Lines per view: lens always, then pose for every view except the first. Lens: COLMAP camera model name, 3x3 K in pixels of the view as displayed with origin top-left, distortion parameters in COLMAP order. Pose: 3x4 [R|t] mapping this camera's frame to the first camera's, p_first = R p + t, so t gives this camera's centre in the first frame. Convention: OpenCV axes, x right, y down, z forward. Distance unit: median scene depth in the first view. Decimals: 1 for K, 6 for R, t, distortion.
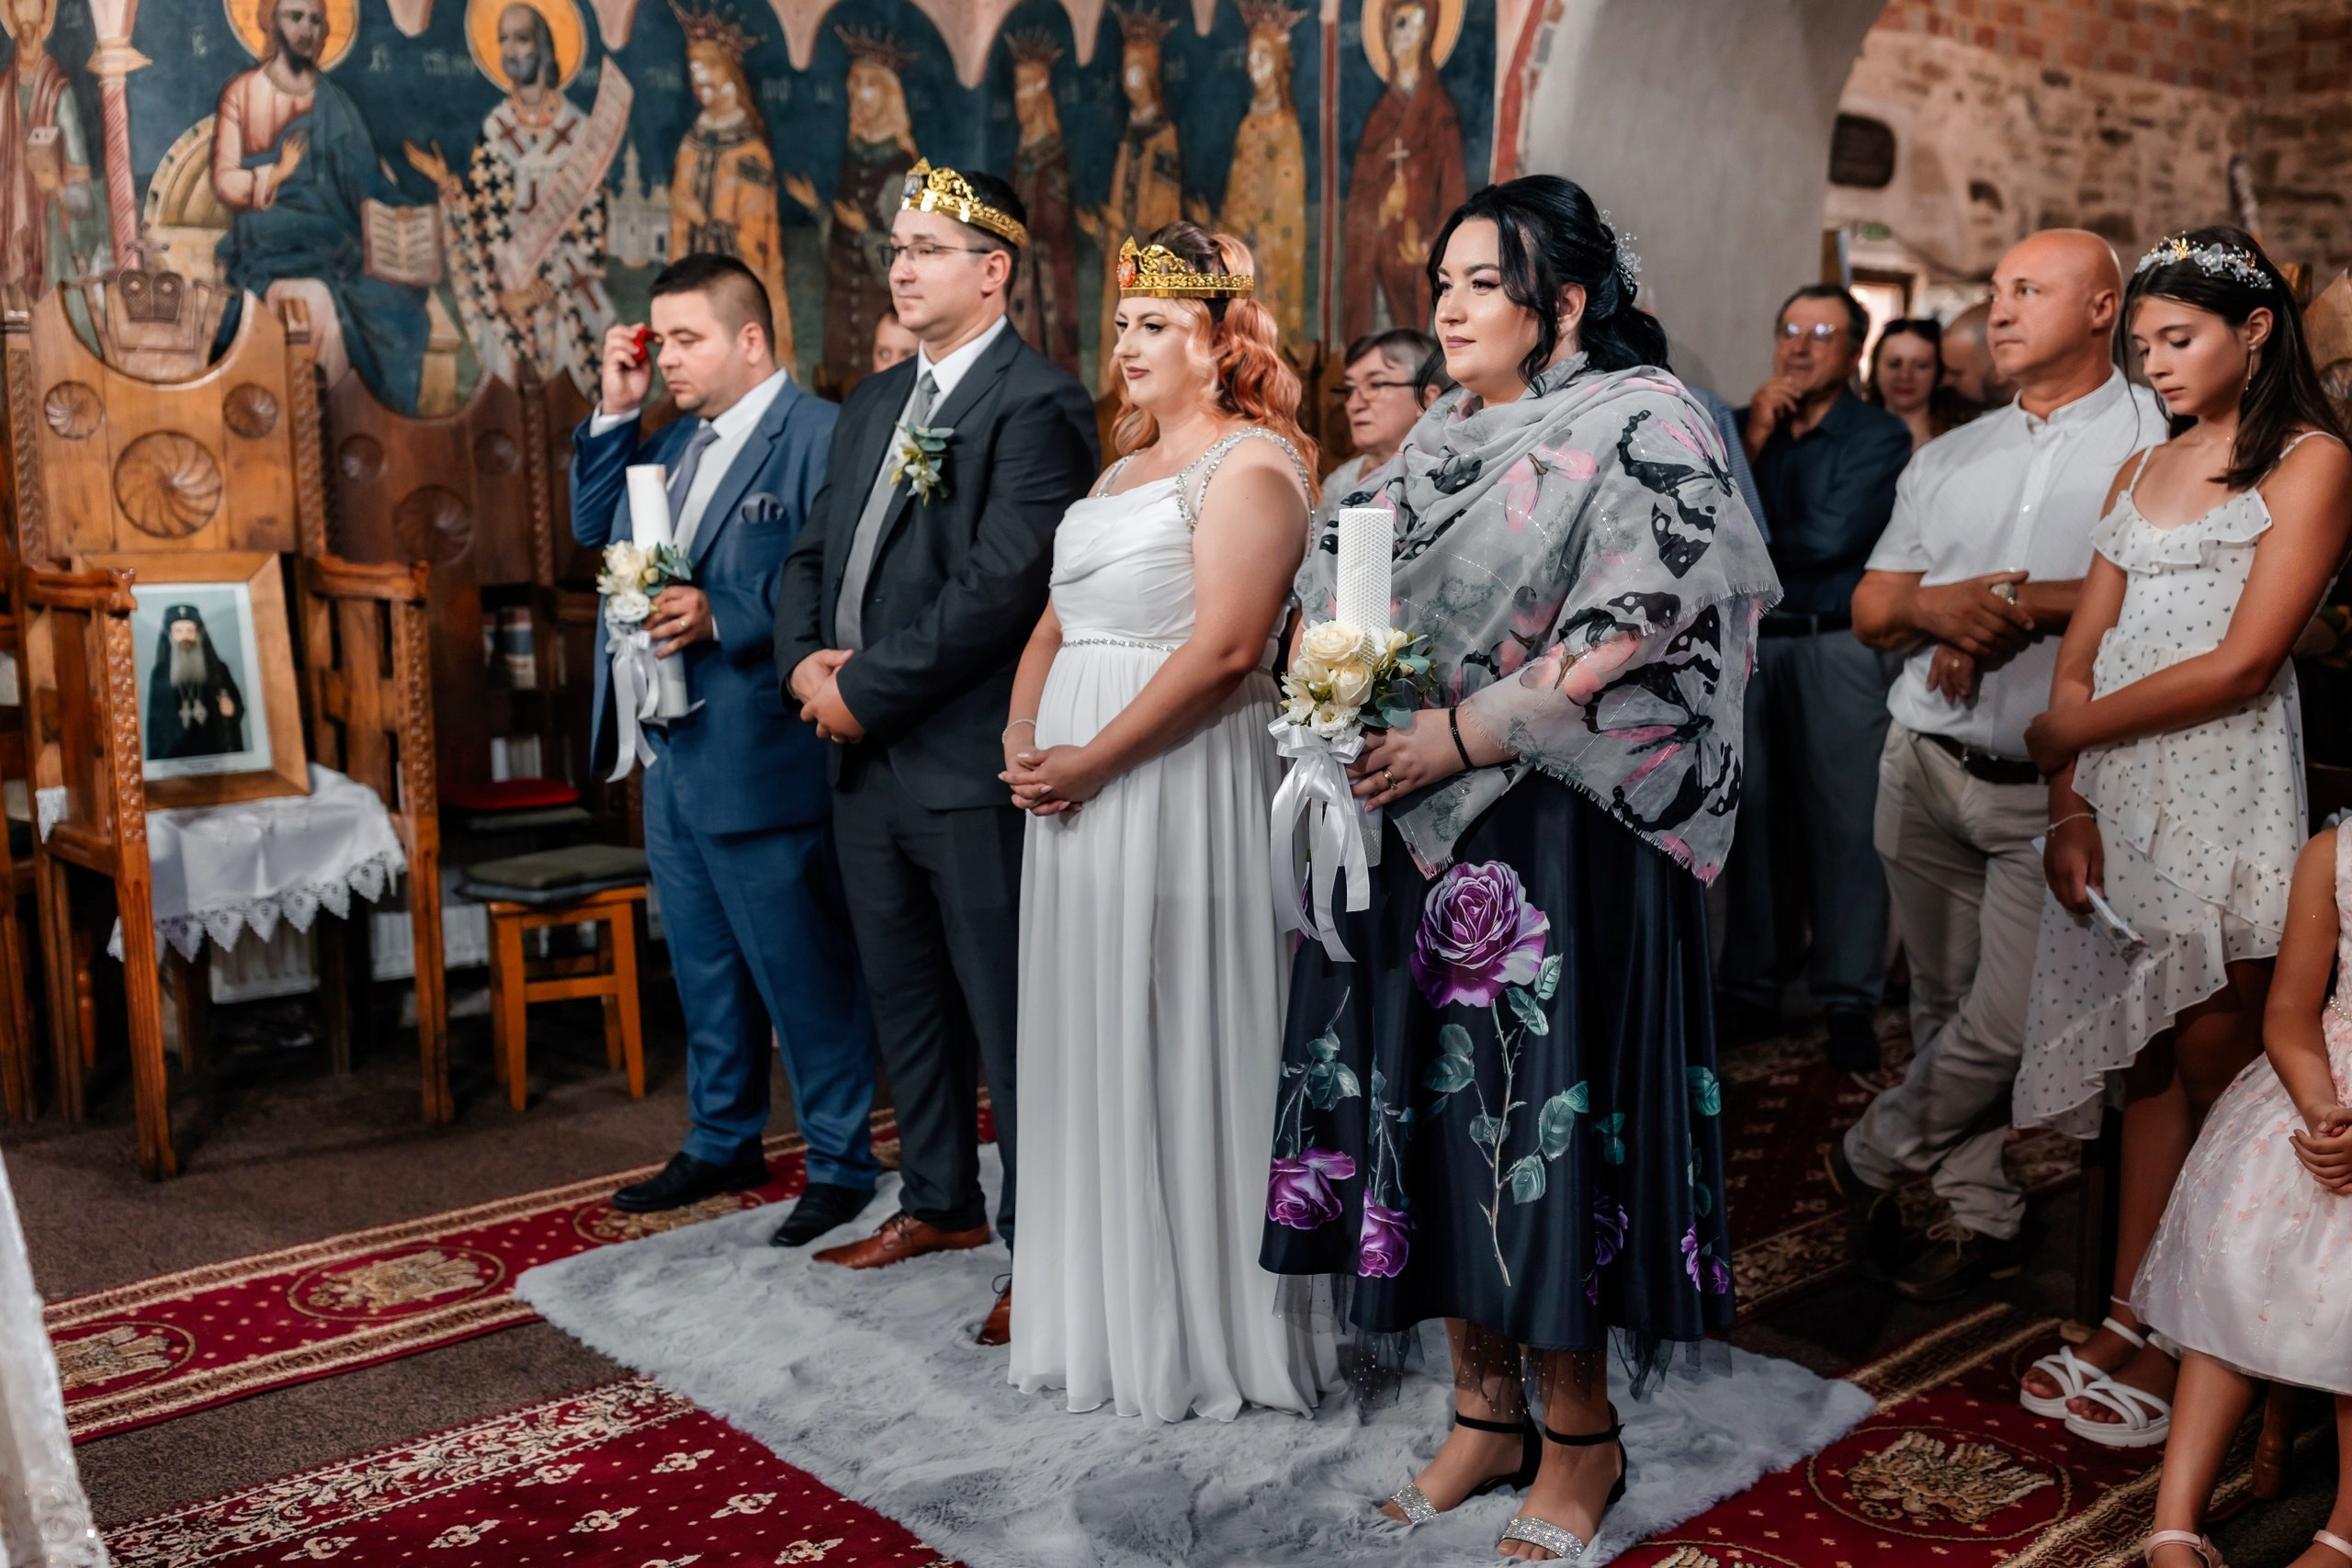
lens RADIAL K [[2273.2, 0, 1185.7], [0, 2273.2, 813.7], [0, 0, 1]] dist [-0.025544, 0.000000]
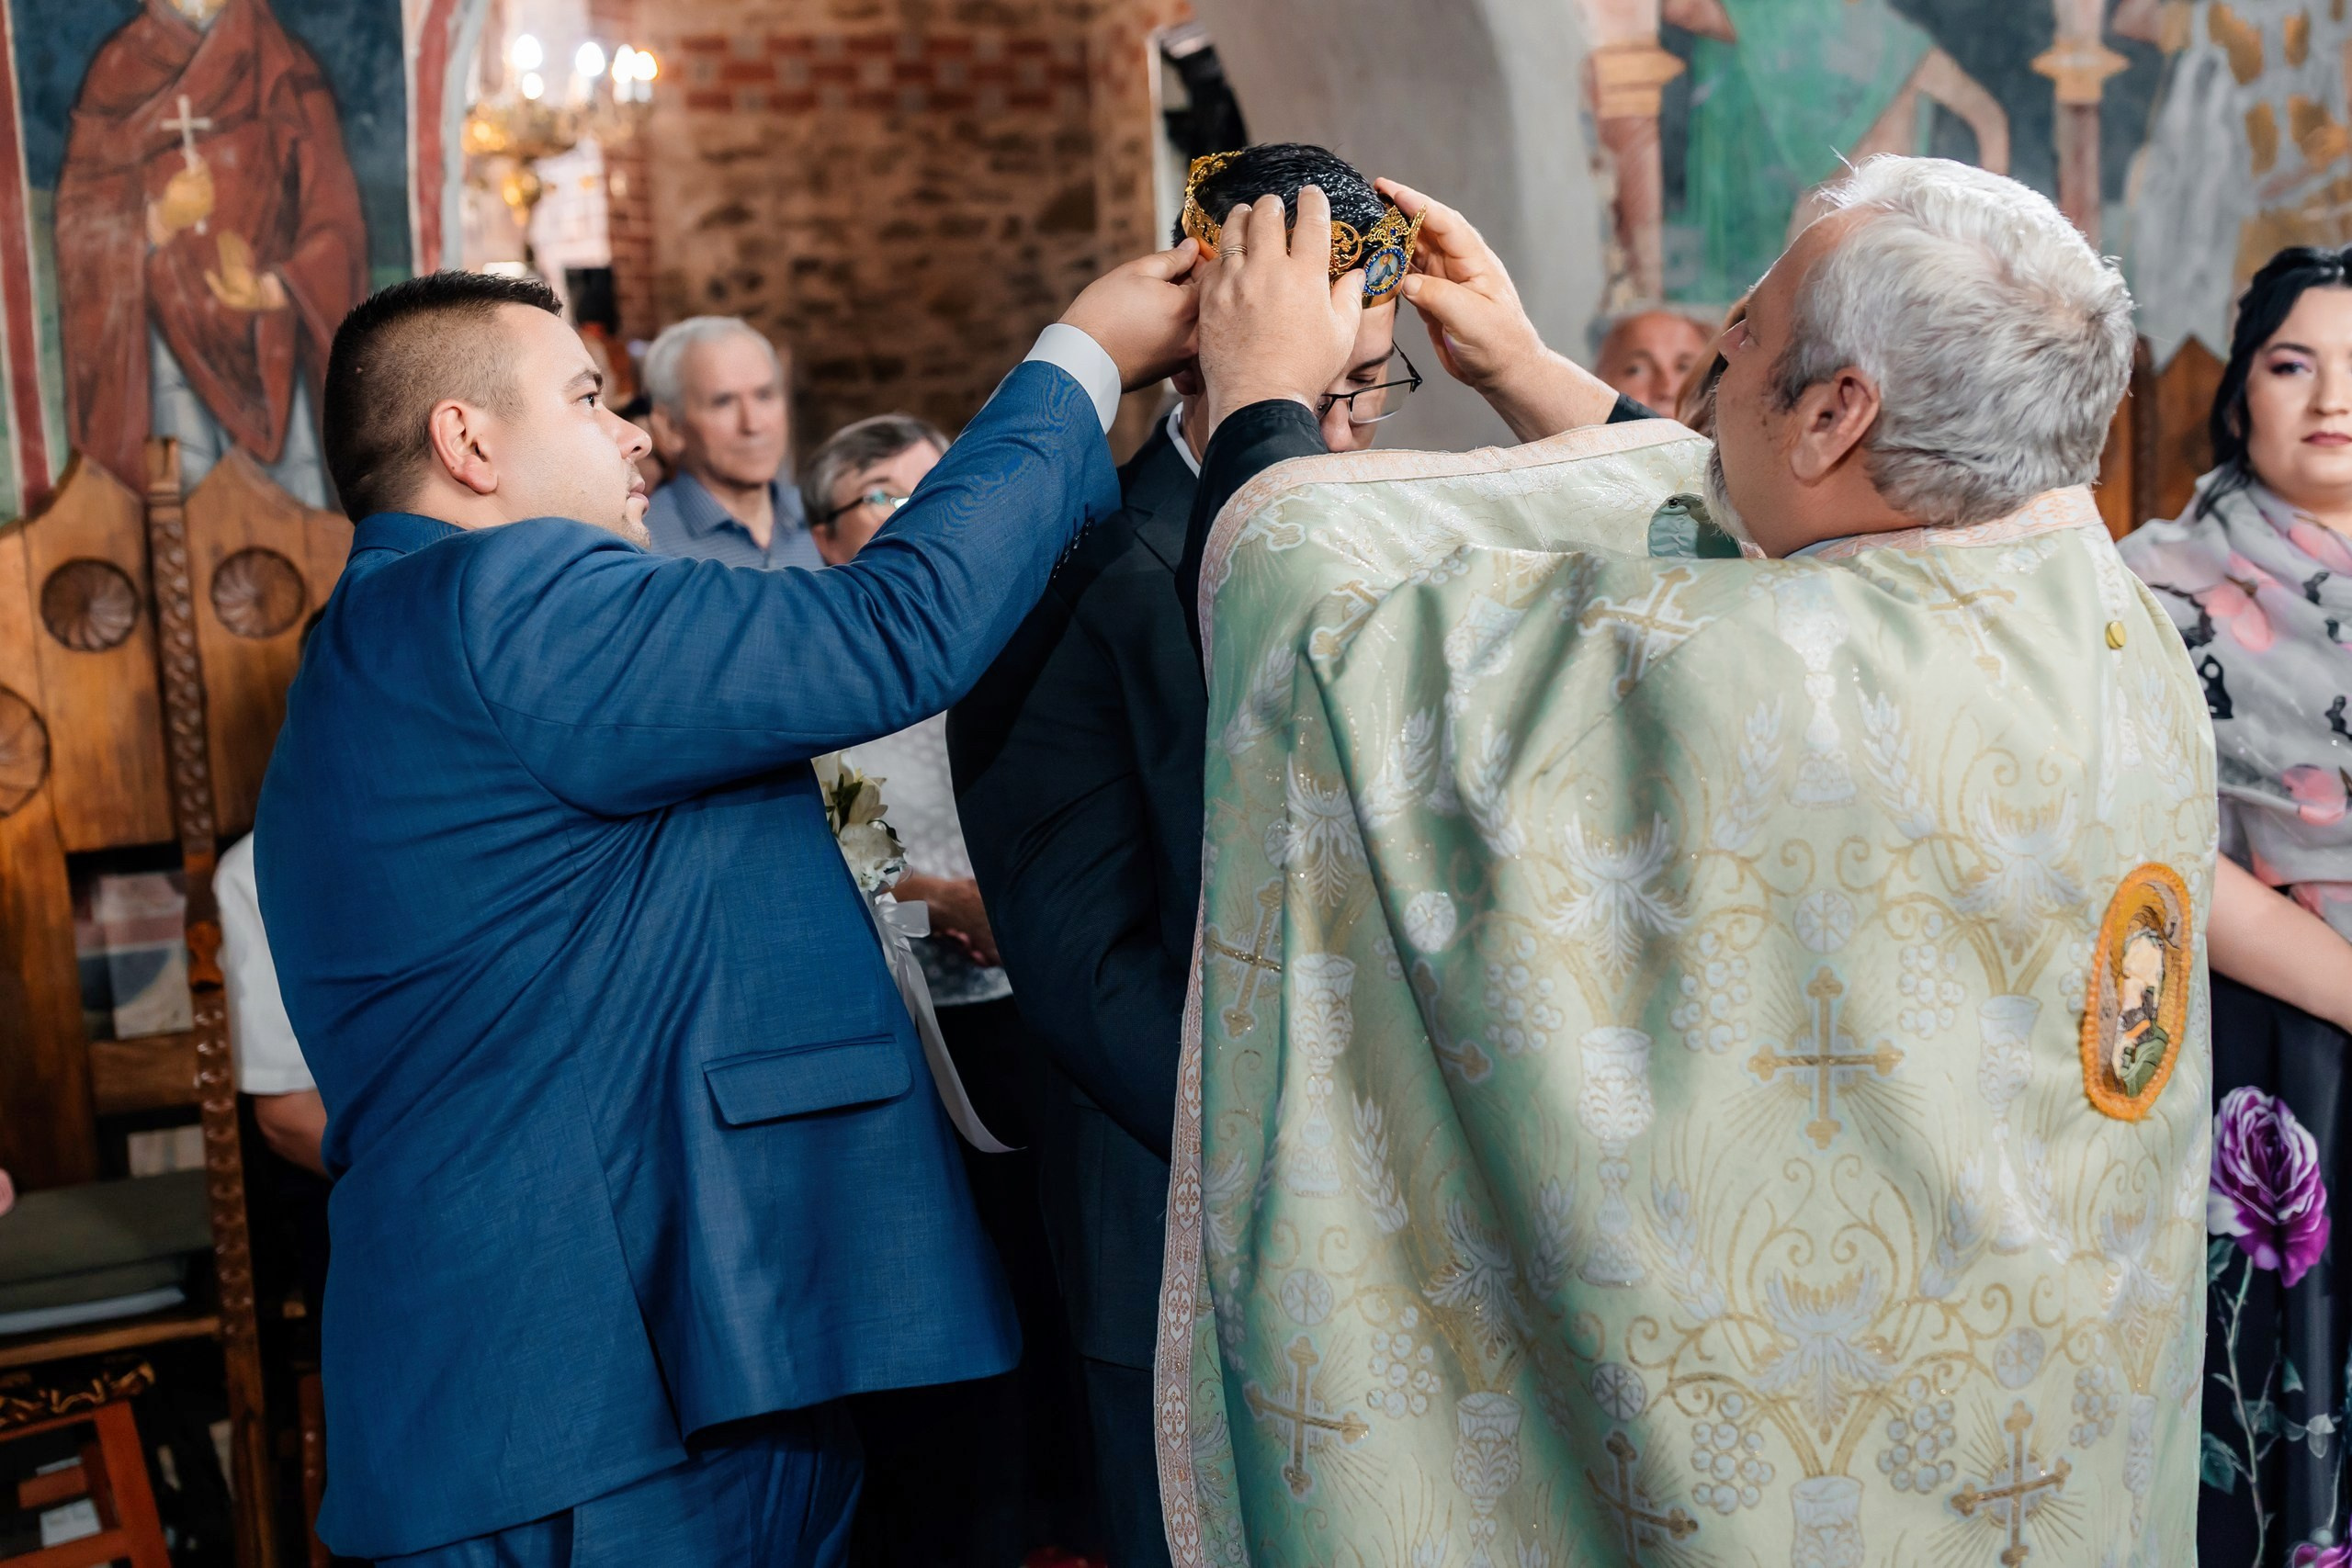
lens RADIAL K [[2446.9, 0, 1101.4], [0, 2446.9, 723.0], [0, 0, 1]] dist [-0.021426, 0.000000]
pose [[0.318596, -0.123815, 0.939769, -0.428424], [0.192326, 0.979254, 0.063815, -0.127636], [-0.928174, 0.160411, 0.335799, 0.569517]]
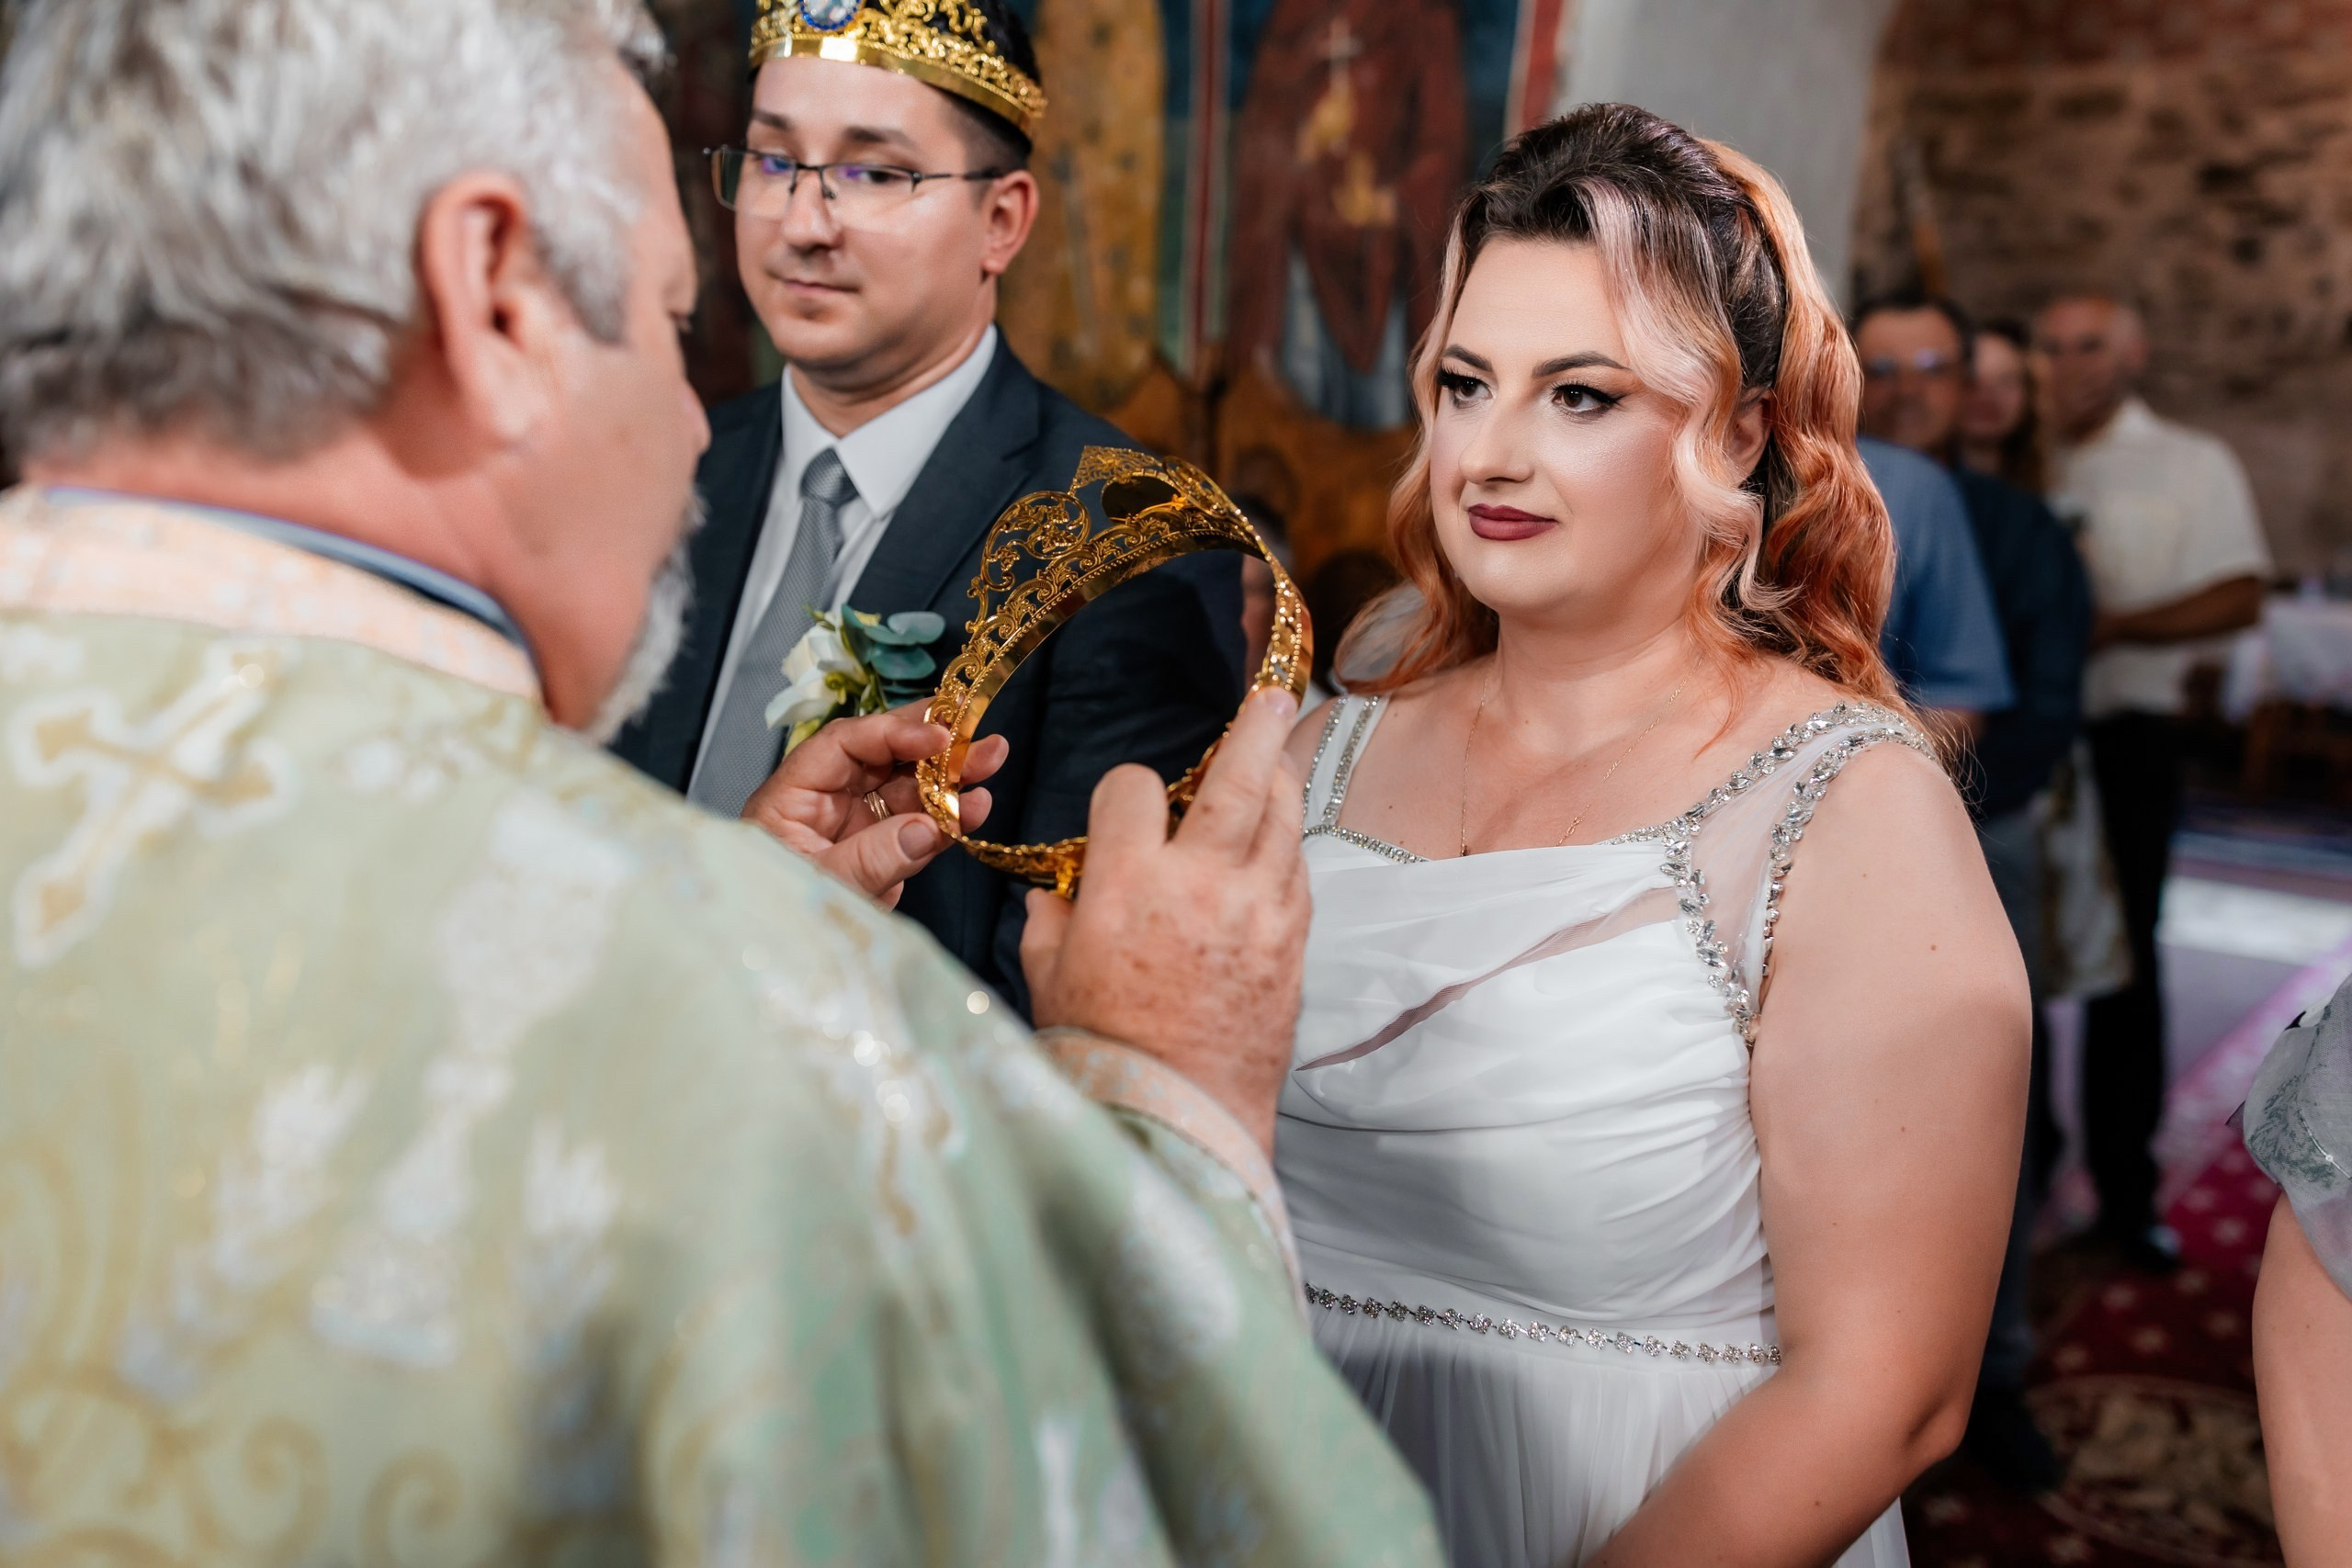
lens RADIAL K [[2238.1, 0, 1176.0], [0, 2238.1, 772.0], [0, 0, 1]] dist [-0.017492, 0.000000]
pose [[0.972383, -0.006824, 0.233292, -0.089534], [0.004129, 0.999919, 0.012042, -0.094930], [-0.233355, -0.010746, 0.972332, 0.397282]]
